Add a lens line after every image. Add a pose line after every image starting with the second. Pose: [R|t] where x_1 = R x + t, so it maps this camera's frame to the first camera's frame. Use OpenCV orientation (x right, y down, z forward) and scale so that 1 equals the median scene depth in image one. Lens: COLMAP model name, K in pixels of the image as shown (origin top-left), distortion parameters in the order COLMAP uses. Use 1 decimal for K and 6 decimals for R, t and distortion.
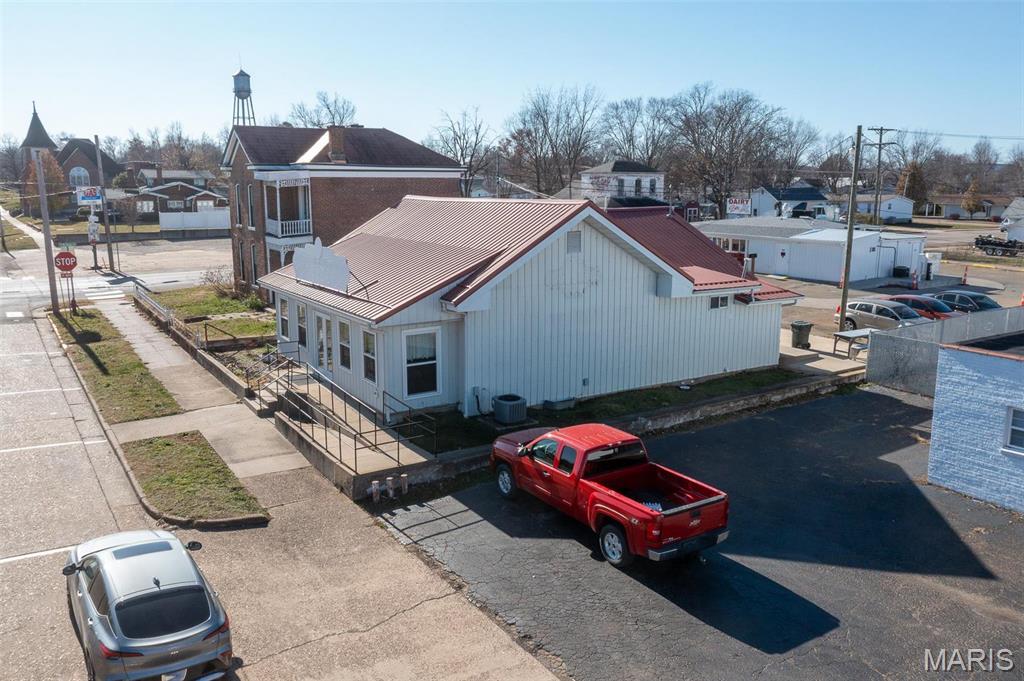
lens RADIAL K [[805.1, 0, 515.5], [0, 805.1, 338.6], [0, 0, 1]] dist [-0.000726, 0.003689]
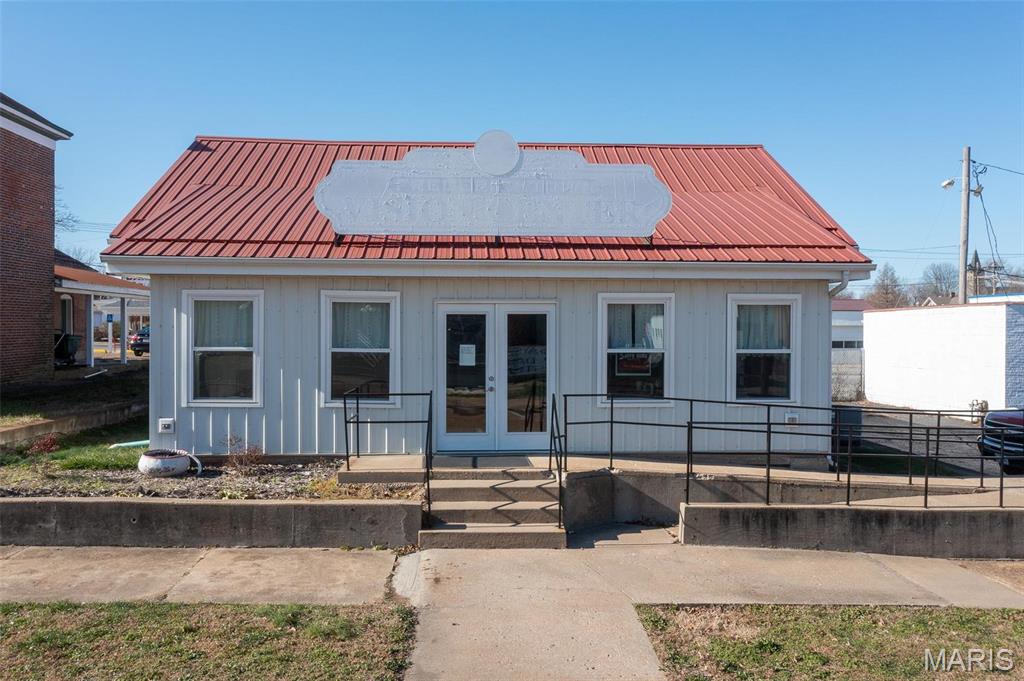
lens RADIAL K [[824.4, 0, 512.0], [0, 824.4, 340.5], [0, 0, 1]] dist [-0.010297, 0.003107]
pose [[0.493747, -0.018243, 0.869414, -0.711658], [0.161922, 0.984224, -0.071305, 0.026368], [-0.854398, 0.175984, 0.488911, 0.875708]]
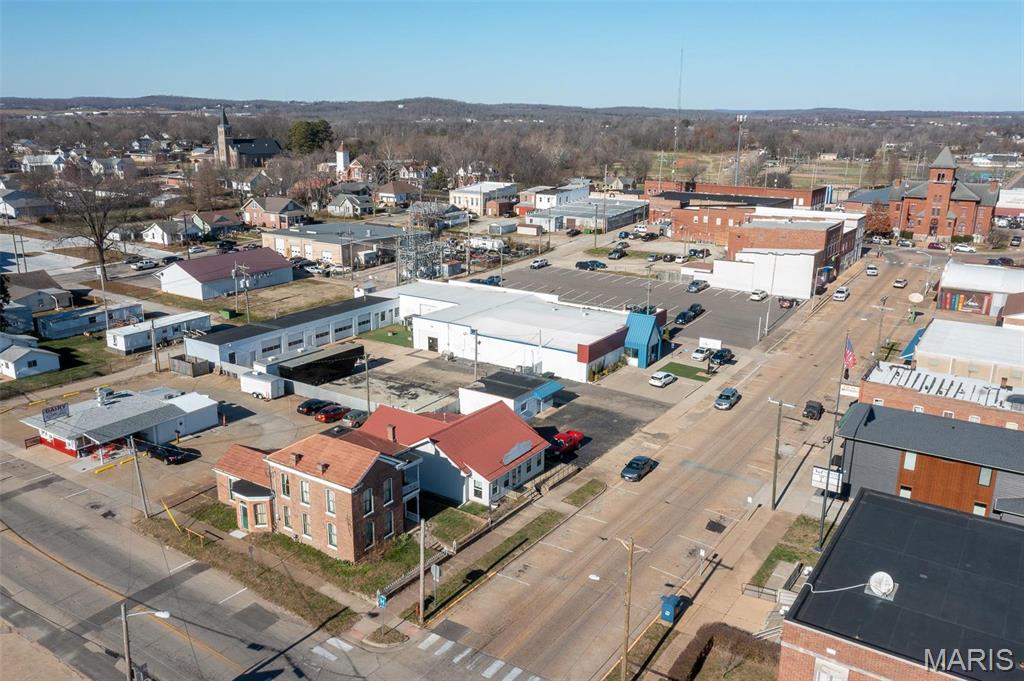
lens RADIAL K [[805.1, 0, 515.5], [0, 805.1, 338.6], [0, 0, 1]] dist [-0.000726, 0.003689]
pose [[-0.393860, -0.252858, 0.883707, -3.093059], [0.157659, 0.928585, 0.335966, -1.652864], [-0.905549, 0.271648, -0.325867, 2.083538]]
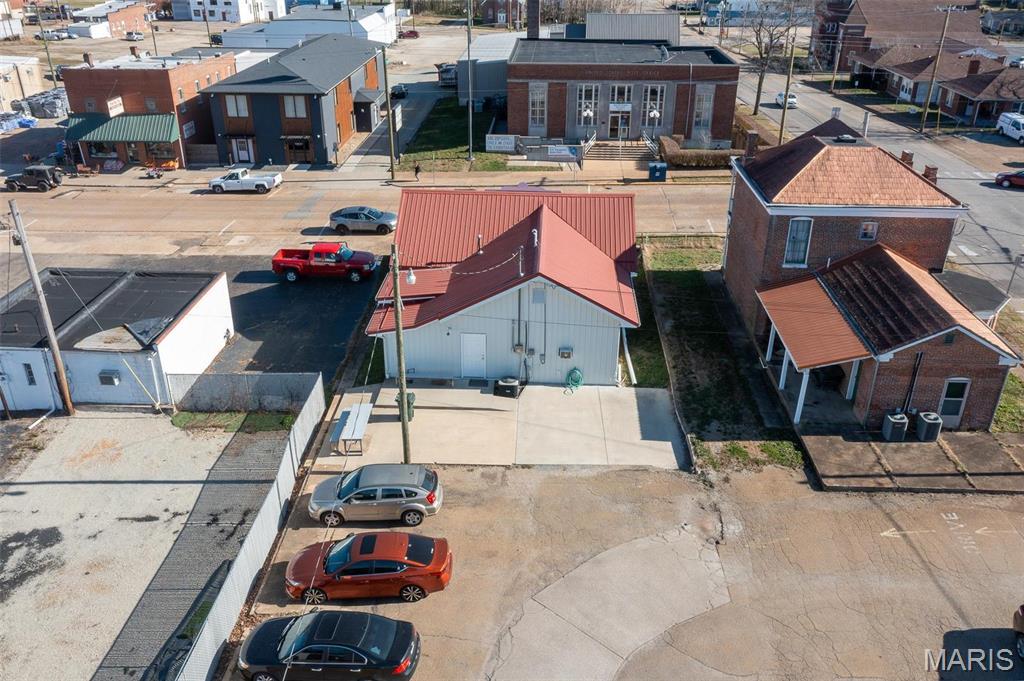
lens RADIAL K [[810.2, 0, 515.7], [0, 810.2, 333.5], [0, 0, 1]] dist [-0.006931, 0.011295]
pose [[-0.577175, 0.353752, -0.736023, 1.441094], [-0.158289, 0.835745, 0.525808, -0.920520], [0.801133, 0.419988, -0.426376, 2.180106]]
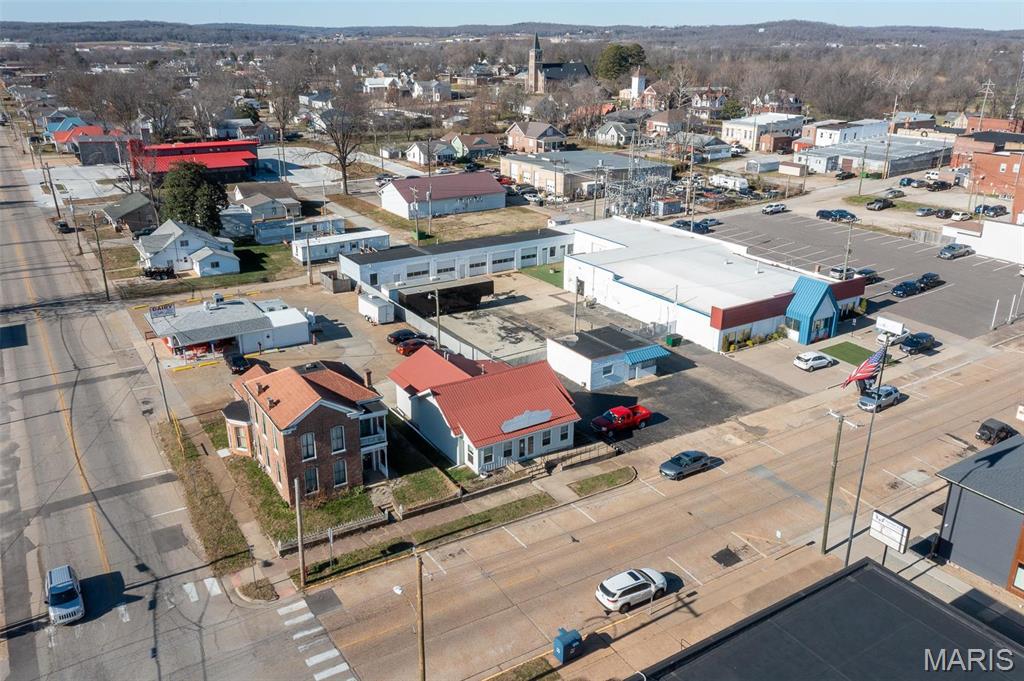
lens RADIAL K [[810.2, 0, 515.7], [0, 810.2, 333.5], [0, 0, 1]] dist [-0.006931, 0.011295]
pose [[0.013846, -0.346311, 0.938017, -2.926341], [0.180029, 0.923640, 0.338346, -1.394302], [-0.983564, 0.164186, 0.075134, 0.884809]]
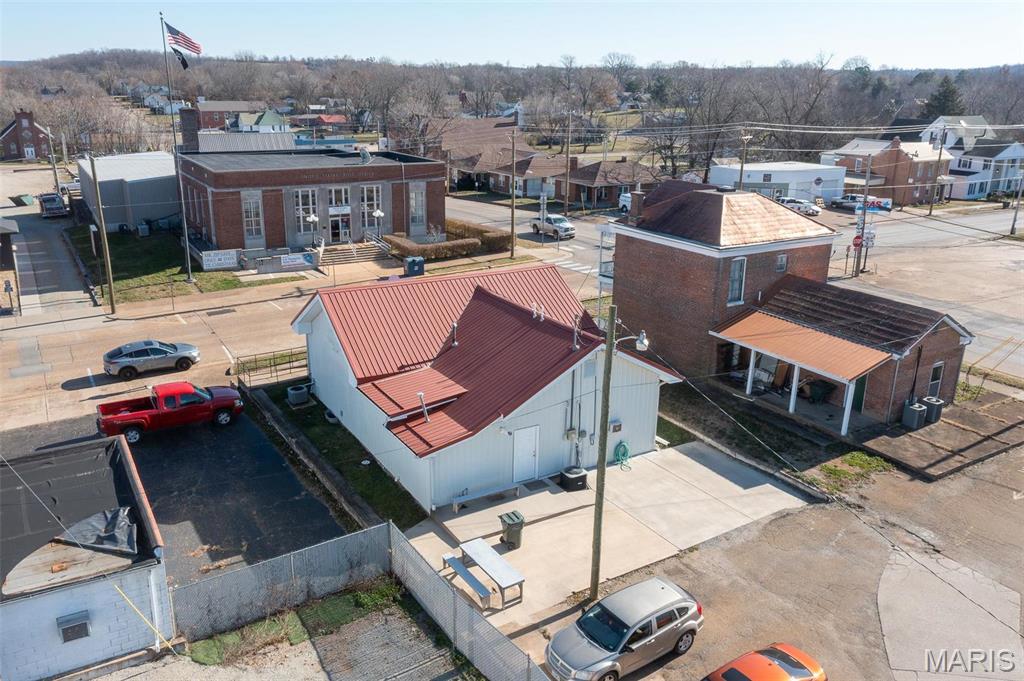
lens RADIAL K [[789.3, 0, 512.0], [0, 789.3, 340.5], [0, 0, 1]] dist [-0.004457, 0.005076]
pose [[-0.032767, 0.302947, -0.952444, 1.526161], [-0.199734, 0.931748, 0.303236, -0.605620], [0.979302, 0.200171, 0.029978, 1.357536]]
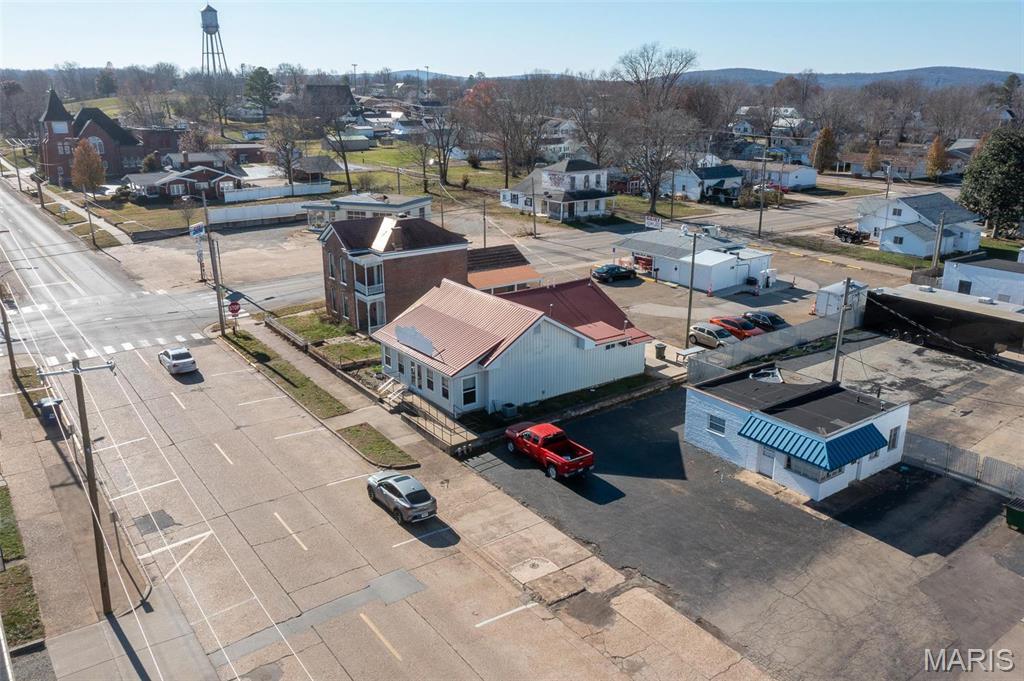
lens RADIAL K [[805.1, 0, 515.5], [0, 805.1, 338.6], [0, 0, 1]] dist [-0.000726, 0.003689]
pose [[0.998850, -0.020320, 0.043419, -0.082095], [0.015369, 0.993651, 0.111448, -0.352703], [-0.045408, -0.110652, 0.992821, -1.174138]]
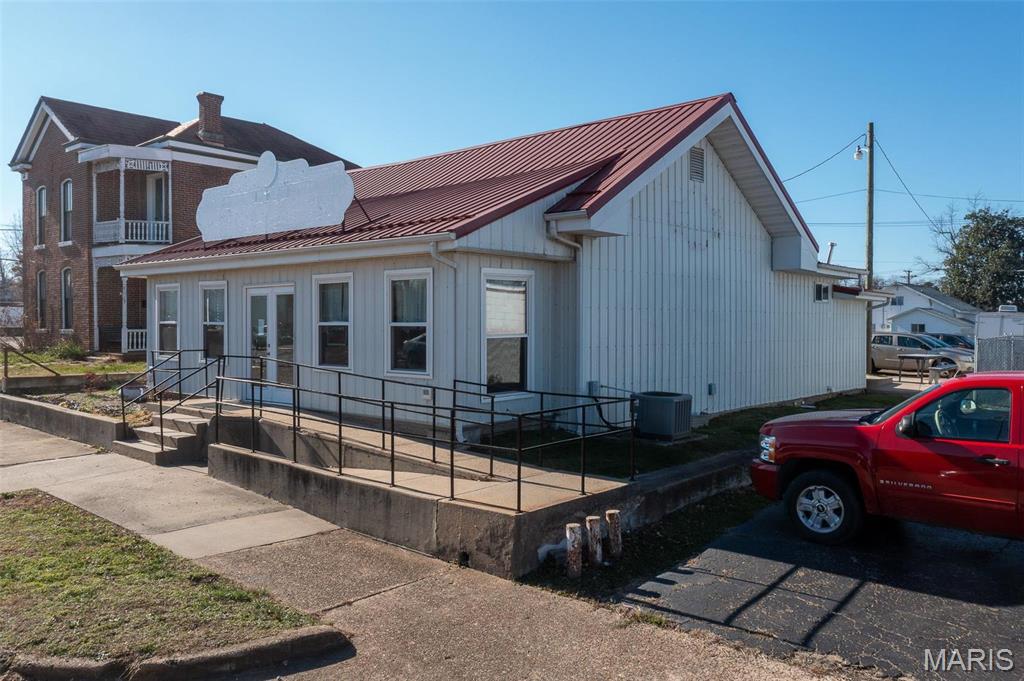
lens RADIAL K [[810.2, 0, 515.7], [0, 810.2, 333.5], [0, 0, 1]] dist [-0.006931, 0.011295]
pose [[0.963315, -0.007178, 0.268278, -0.255667], [0.053485, 0.984724, -0.165702, 0.119371], [-0.262991, 0.173972, 0.948984, 0.473915]]
